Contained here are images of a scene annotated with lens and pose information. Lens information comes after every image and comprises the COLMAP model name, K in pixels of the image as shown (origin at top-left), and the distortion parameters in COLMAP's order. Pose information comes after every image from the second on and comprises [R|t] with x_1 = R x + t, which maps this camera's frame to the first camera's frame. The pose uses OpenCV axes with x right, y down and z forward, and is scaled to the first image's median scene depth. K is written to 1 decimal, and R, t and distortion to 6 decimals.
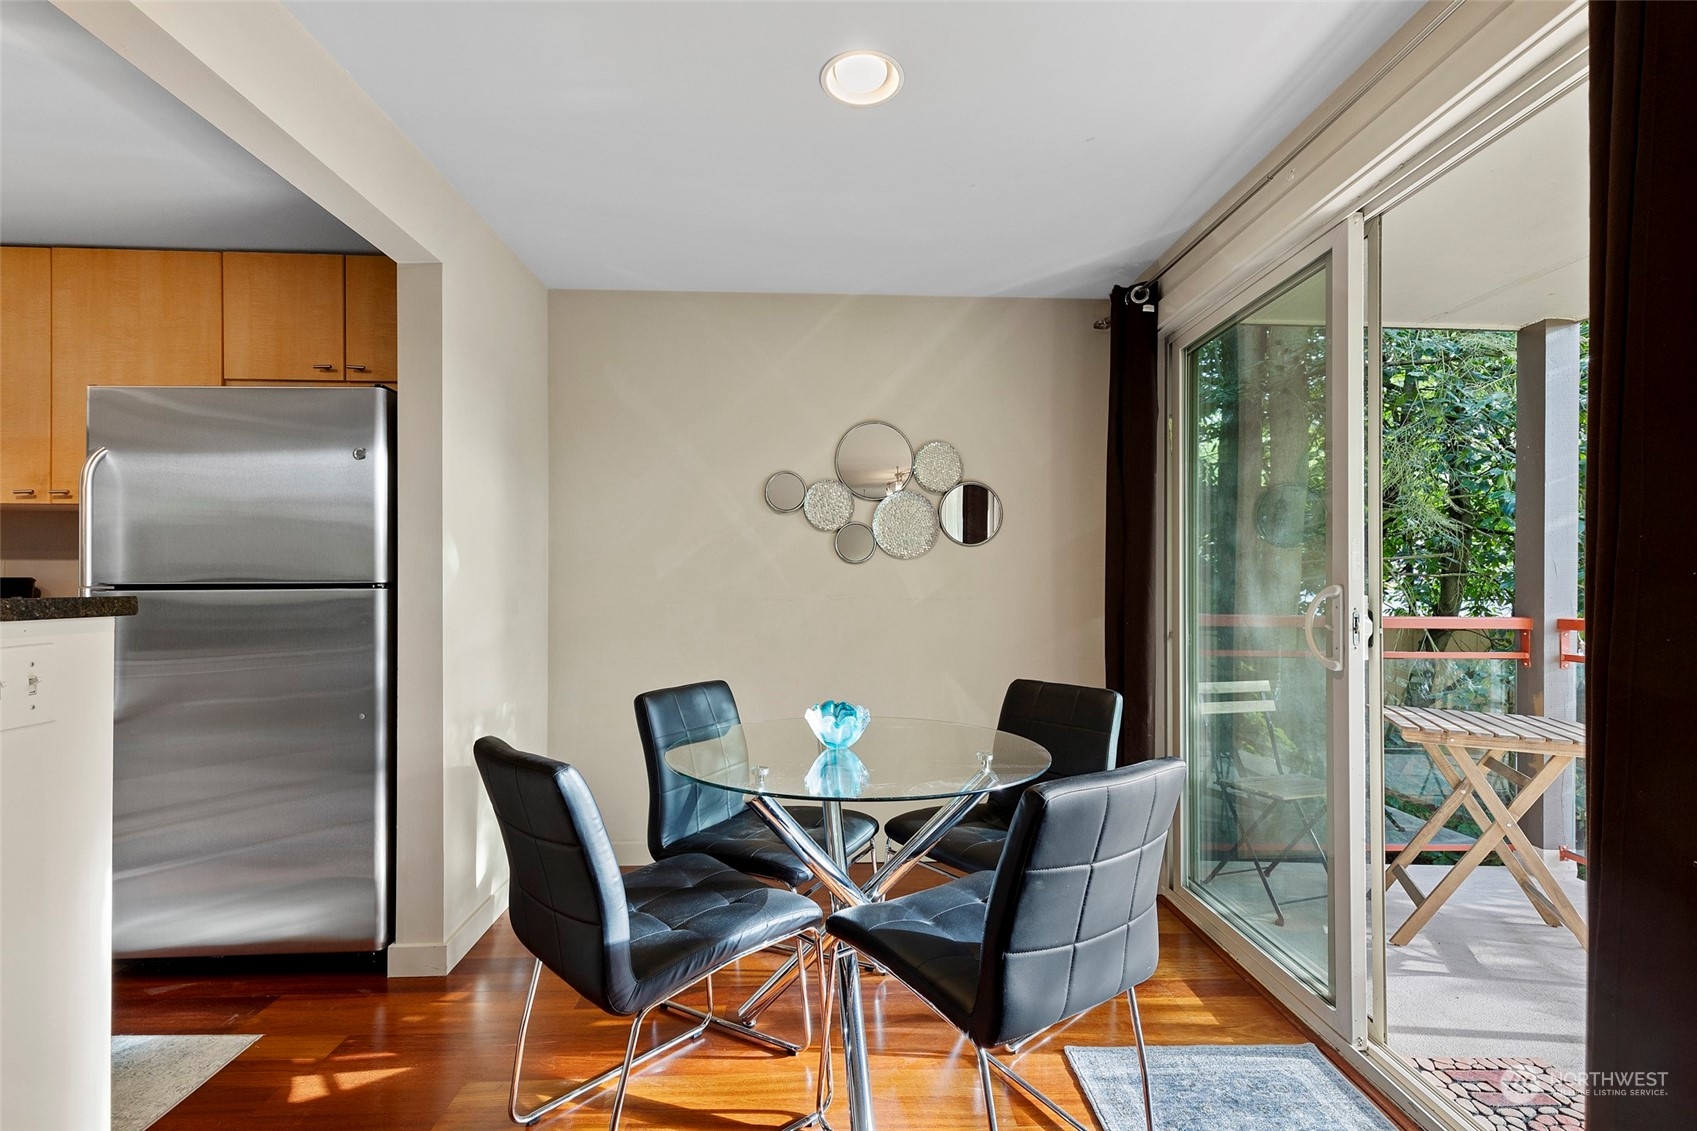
lens RADIAL K [[777.4, 0, 849.6], [0, 777.4, 582.5], [0, 0, 1]] dist [0.007841, -0.001120]
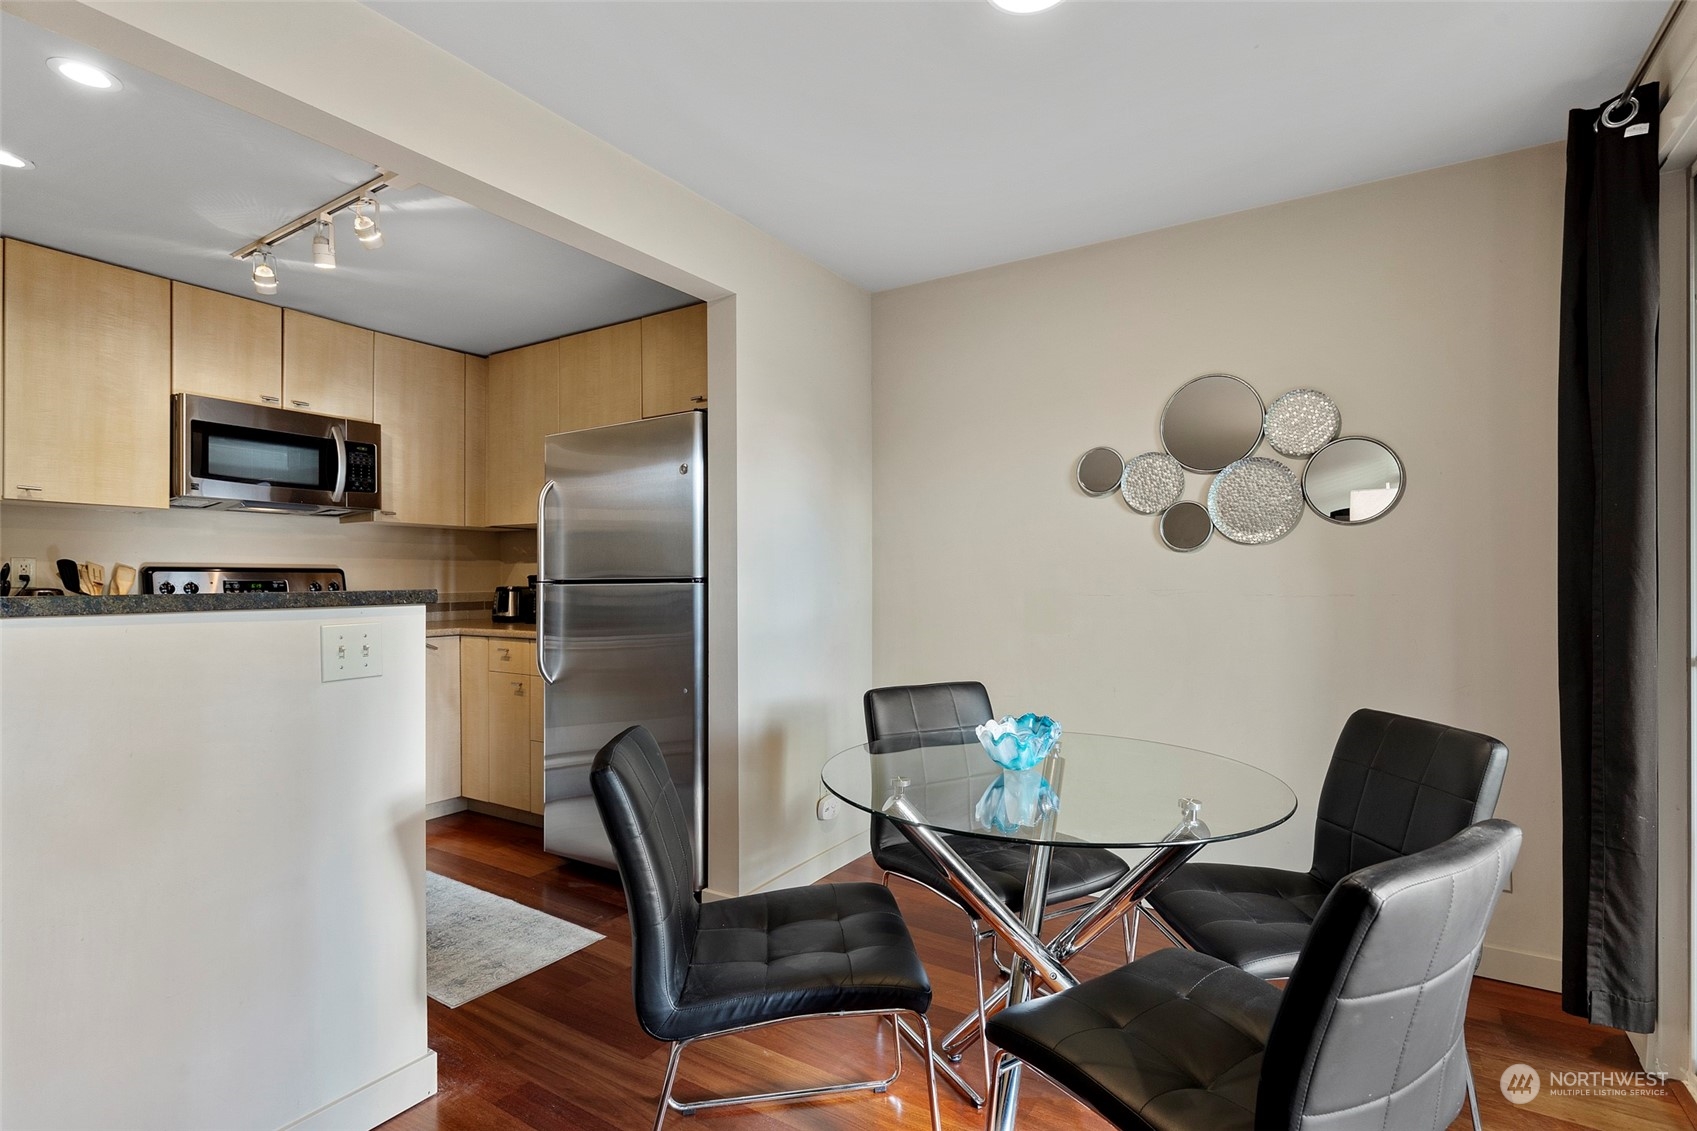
lens RADIAL K [[812.8, 0, 847.9], [0, 812.8, 573.7], [0, 0, 1]] dist [0.003782, 0.001456]
pose [[0.820844, -0.005253, -0.571128, 0.279729], [0.005600, 0.999984, -0.001150, -0.003036], [0.571125, -0.002254, 0.820860, 0.126080]]
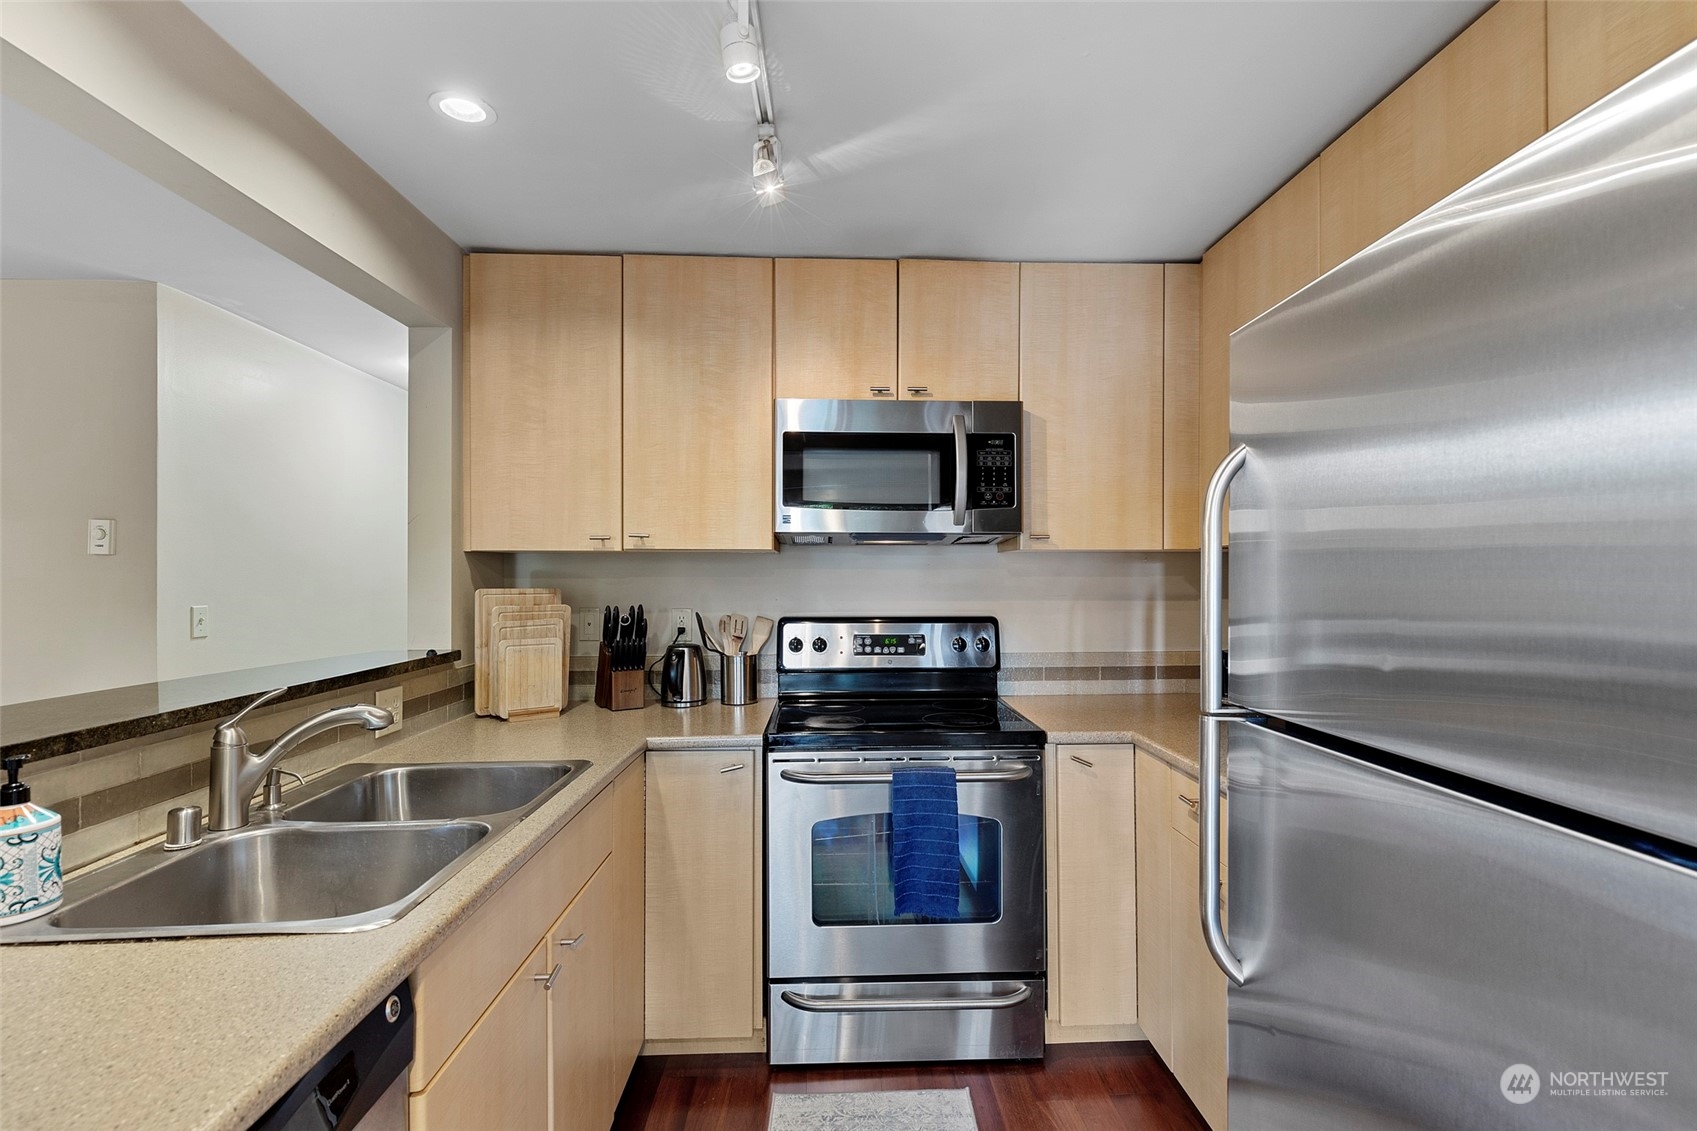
lens RADIAL K [[777.4, 0, 854.9], [0, 777.4, 580.6], [0, 0, 1]] dist [0.007841, -0.001120]
pose [[-0.001067, 0.003649, -0.999993, -0.426399], [0.009407, 0.999949, 0.003639, -0.084014], [0.999955, -0.009403, -0.001102, 0.731046]]
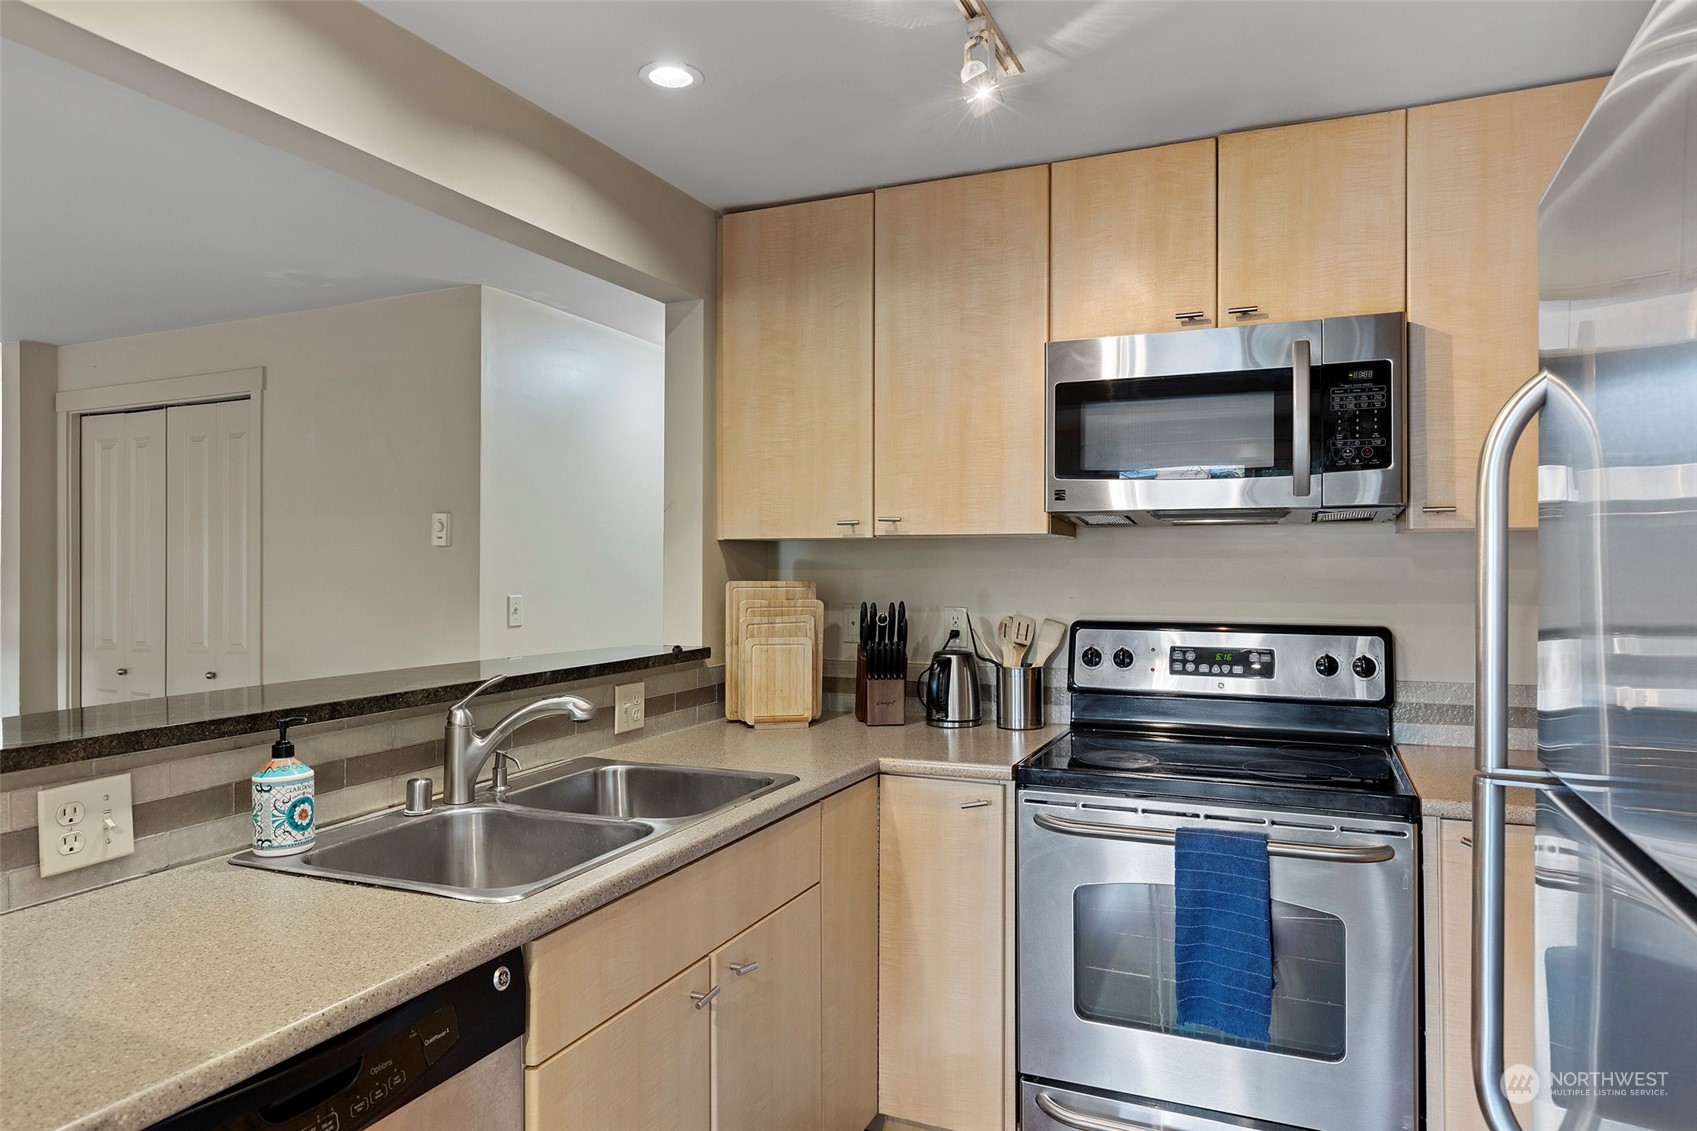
lens RADIAL K [[1024.9, 0, 854.9], [0, 1024.9, 565.6], [0, 0, 1]] dist [0.002173, -0.001401]
pose [[-0.434405, -0.002728, -0.900714, -0.407910], [0.006642, 0.999959, -0.006232, -0.083819], [0.900693, -0.008690, -0.434369, 0.909736]]
